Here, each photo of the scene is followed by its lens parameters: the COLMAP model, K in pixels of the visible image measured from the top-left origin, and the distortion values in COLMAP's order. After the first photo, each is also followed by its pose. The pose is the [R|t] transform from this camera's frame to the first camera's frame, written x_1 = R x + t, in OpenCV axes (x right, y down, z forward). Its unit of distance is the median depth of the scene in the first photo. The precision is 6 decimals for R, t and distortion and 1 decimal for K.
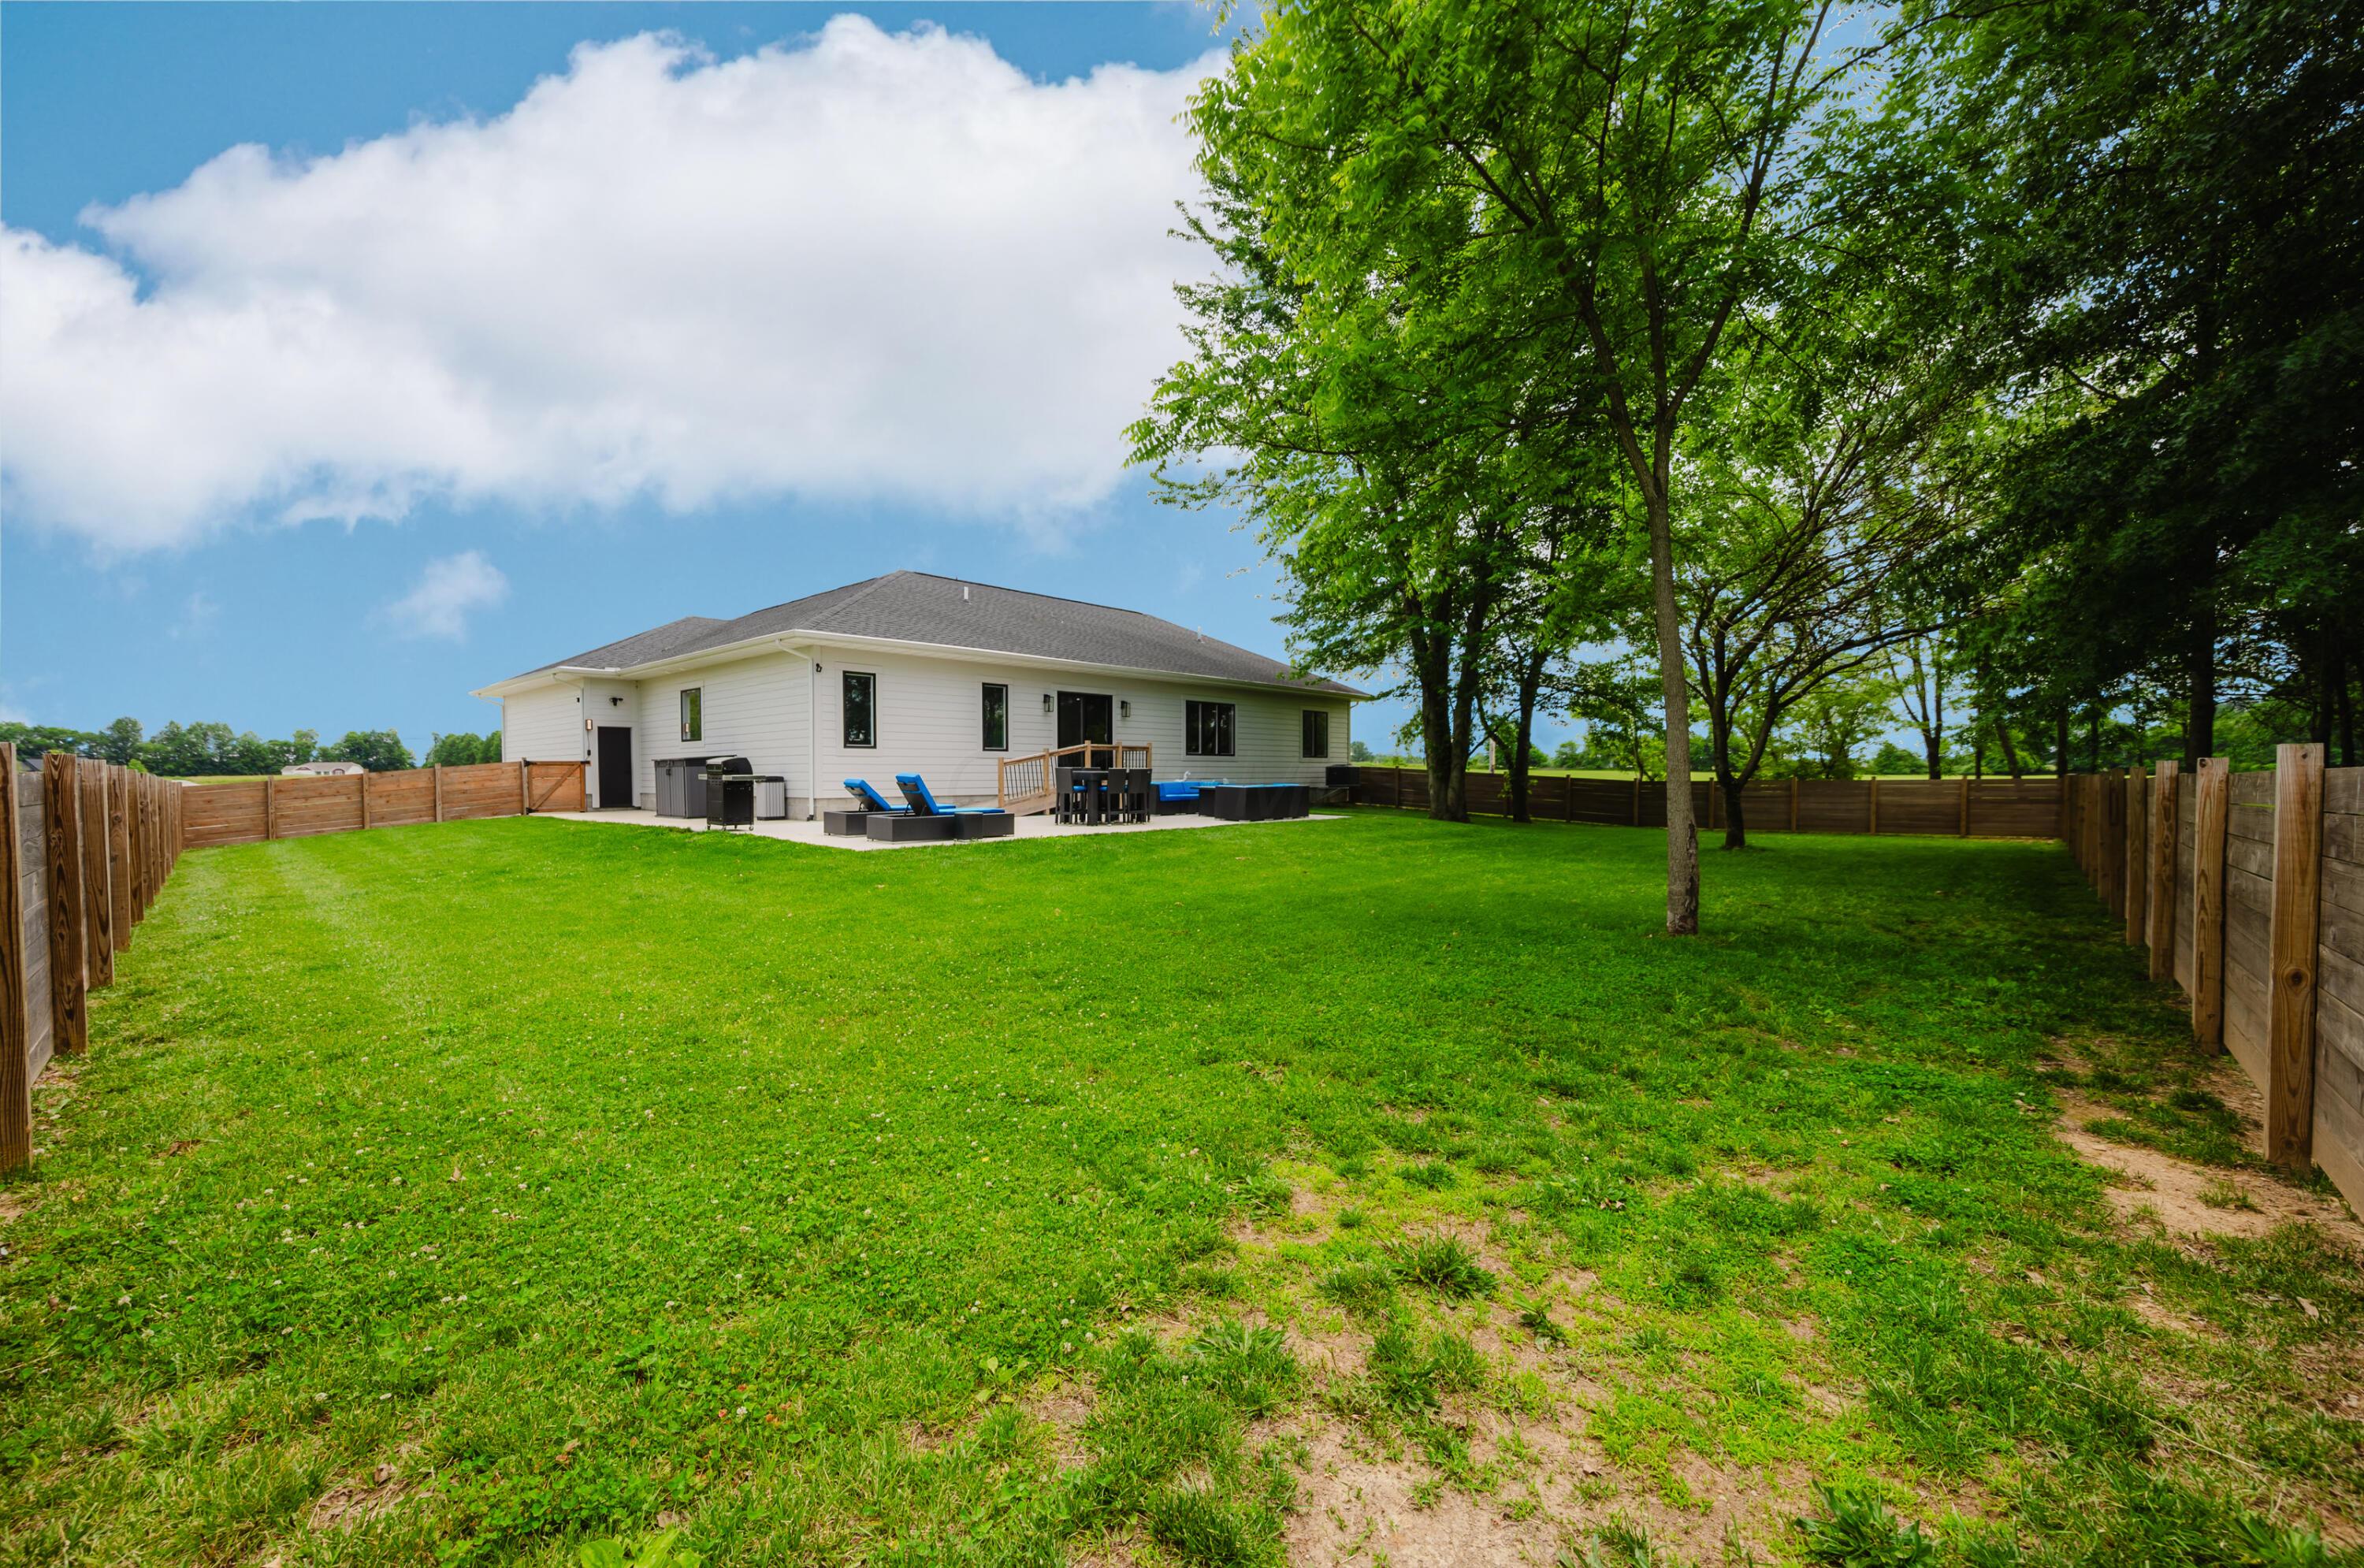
lens RADIAL K [[923.4, 0, 1177.8], [0, 923.4, 804.4], [0, 0, 1]] dist [0.000937, -0.000036]
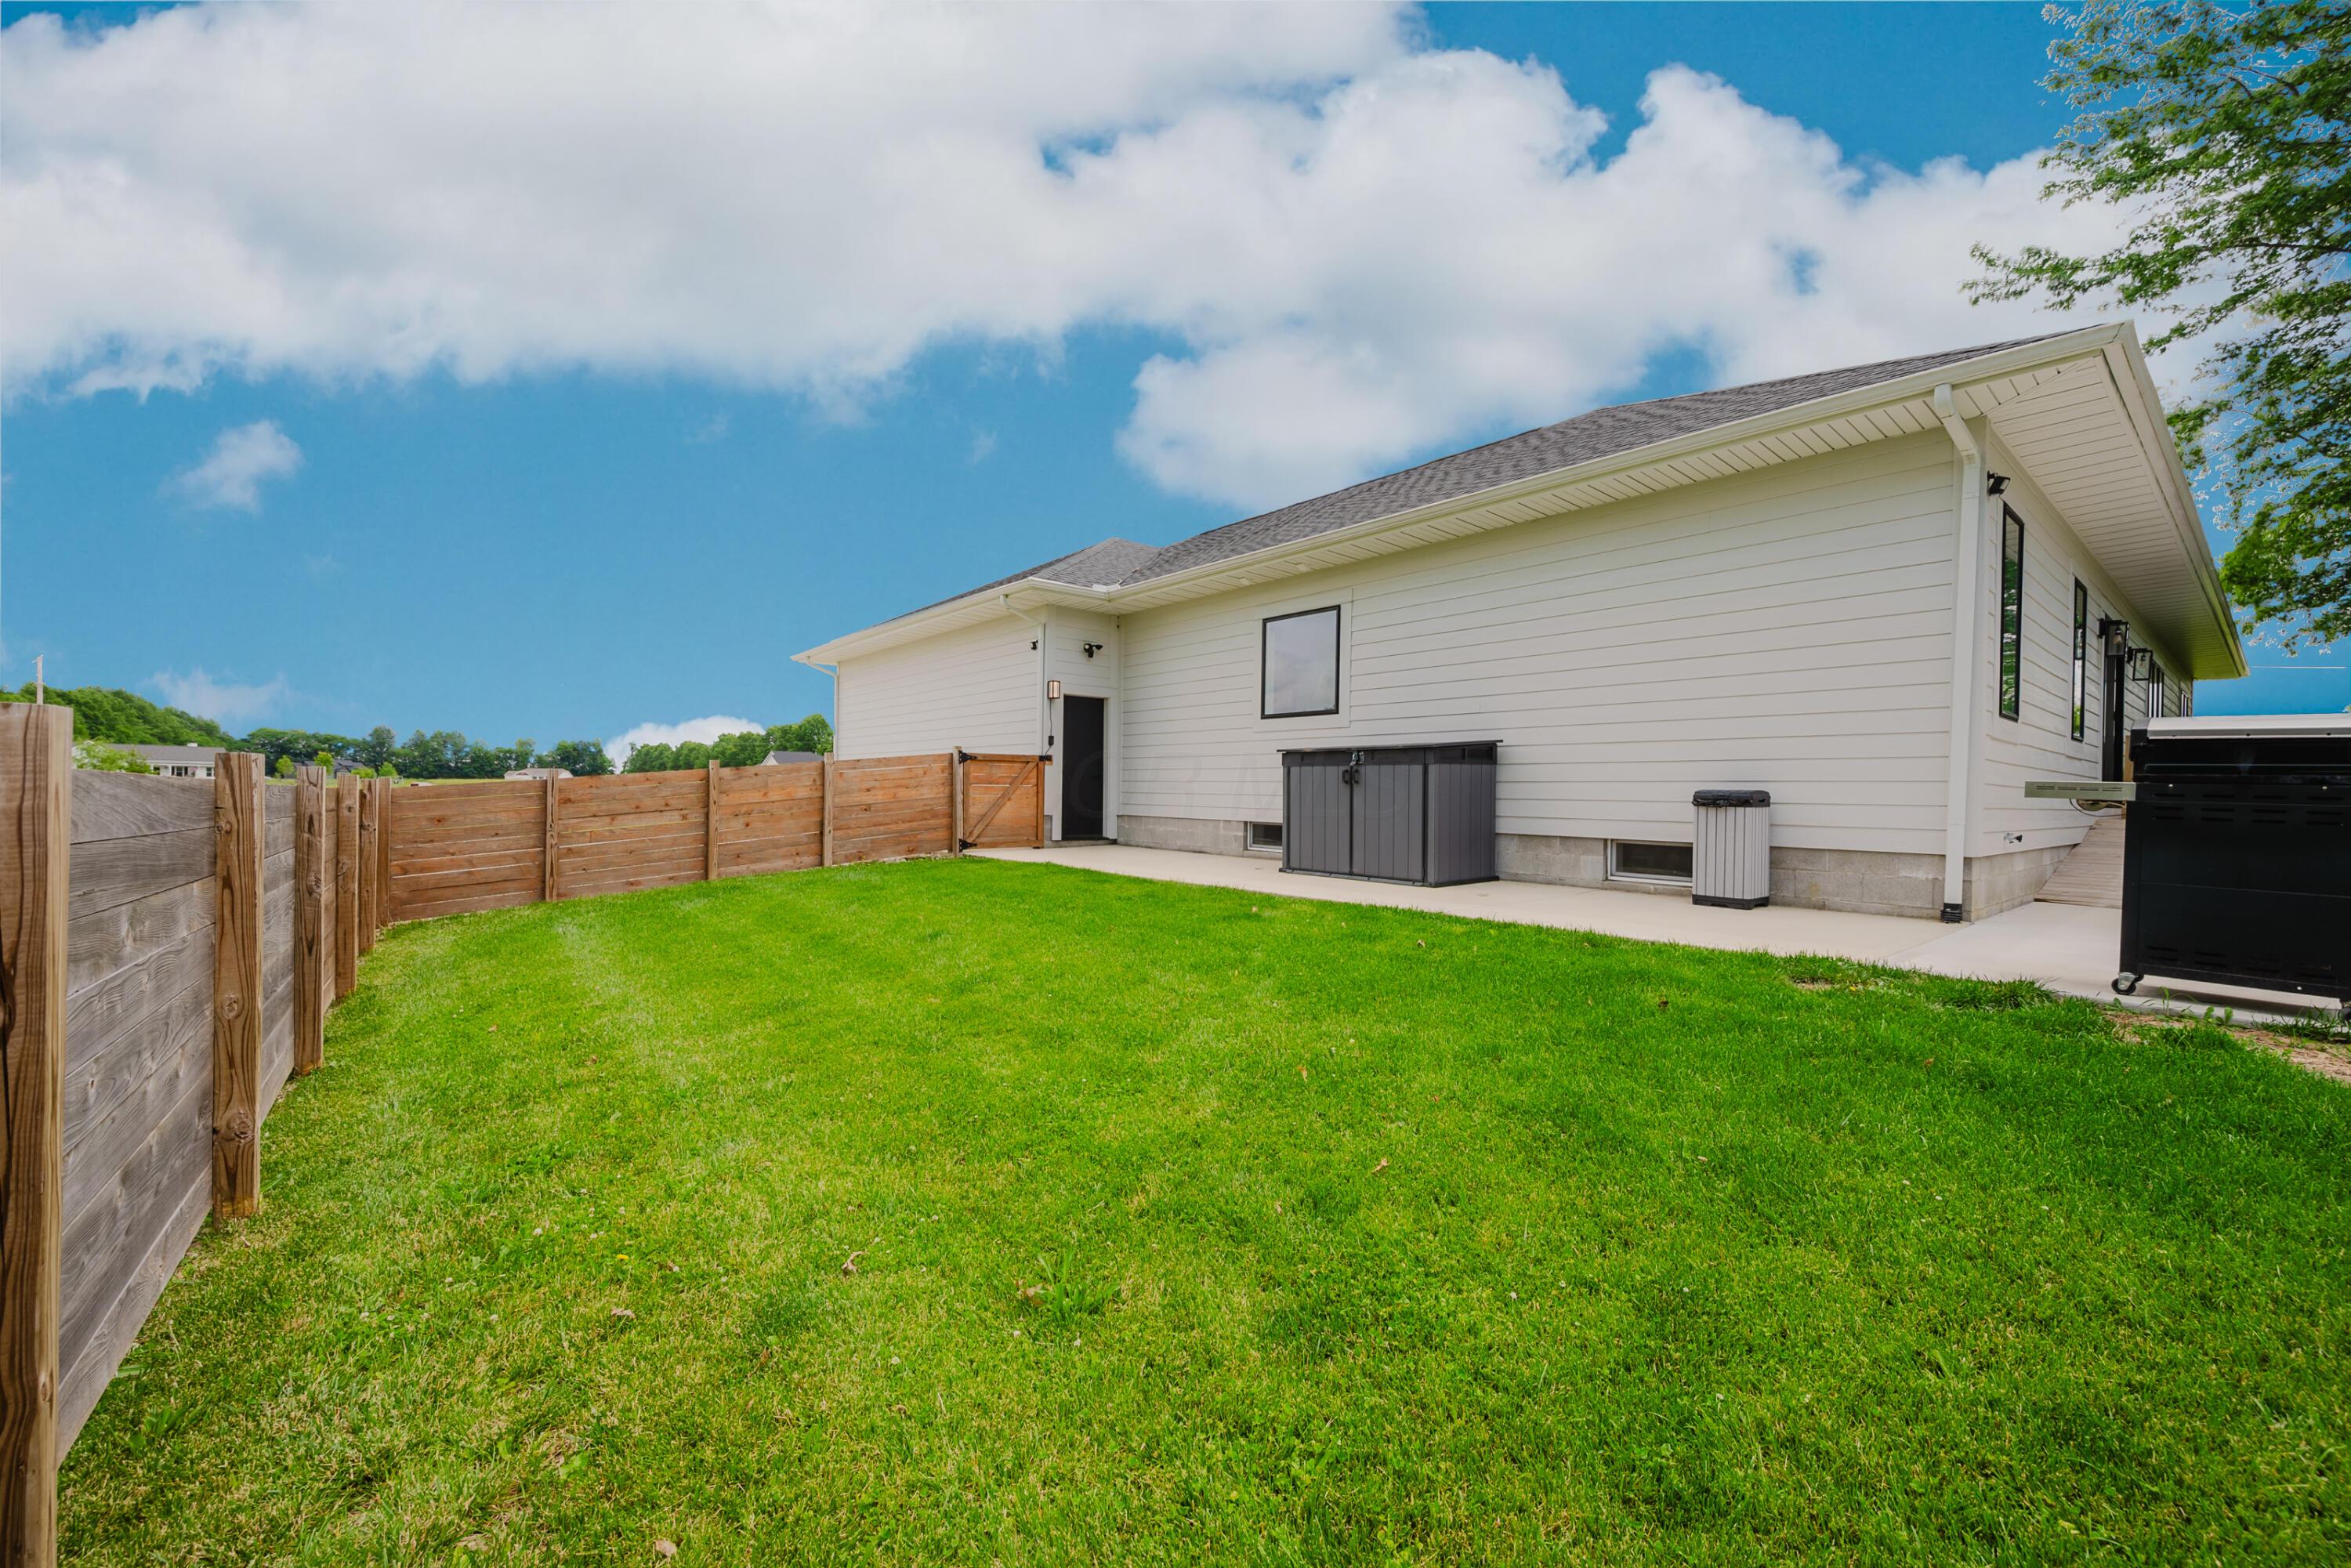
lens RADIAL K [[926.4, 0, 1181.0], [0, 926.4, 796.3], [0, 0, 1]] dist [0.003838, 0.000167]
pose [[0.990162, 0.019150, -0.138612, -0.480201], [-0.023060, 0.999379, -0.026660, -0.009592], [0.138016, 0.029594, 0.989988, 0.459242]]
